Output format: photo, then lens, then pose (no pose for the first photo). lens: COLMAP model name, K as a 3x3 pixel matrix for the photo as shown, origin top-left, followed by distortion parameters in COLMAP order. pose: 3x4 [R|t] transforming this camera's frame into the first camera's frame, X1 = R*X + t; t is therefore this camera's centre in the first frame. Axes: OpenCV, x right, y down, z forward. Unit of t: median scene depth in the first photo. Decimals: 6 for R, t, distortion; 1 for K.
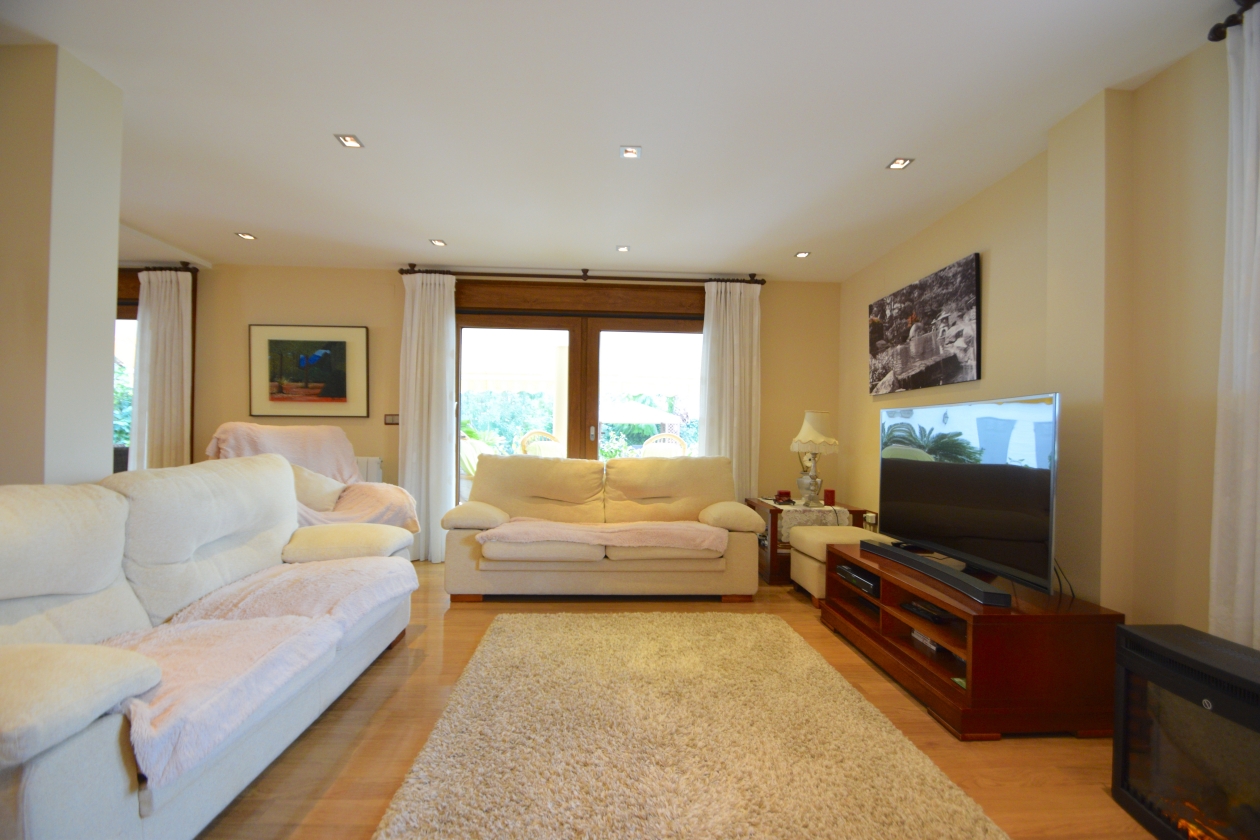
lens RADIAL K [[554.9, 0, 626.9], [0, 554.9, 431.2], [0, 0, 1]] dist [0.004292, 0.000094]
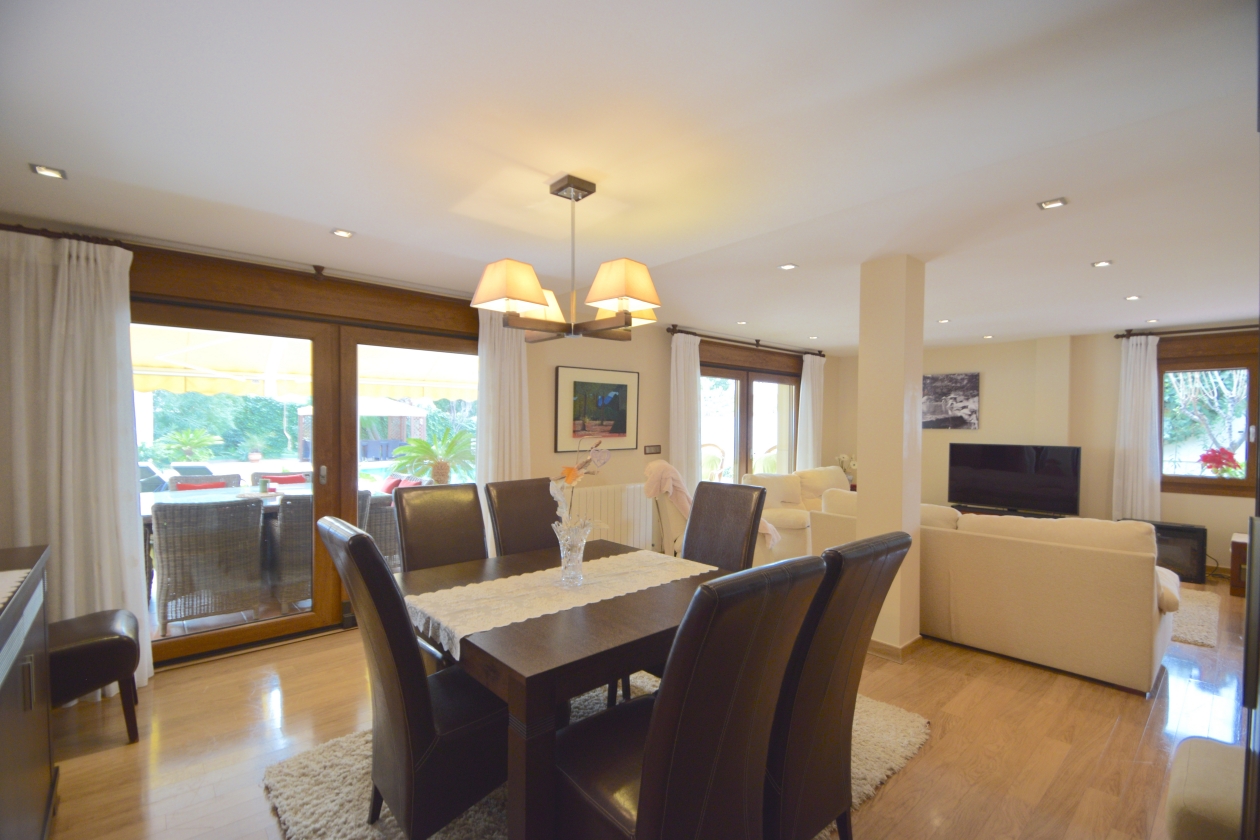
lens RADIAL K [[554.9, 0, 625.9], [0, 554.9, 420.3], [0, 0, 1]] dist [0.004292, 0.000094]
pose [[0.773881, -0.006694, 0.633296, -1.247909], [-0.001862, 0.999916, 0.012845, -0.103342], [-0.633329, -0.011120, 0.773803, 0.113218]]
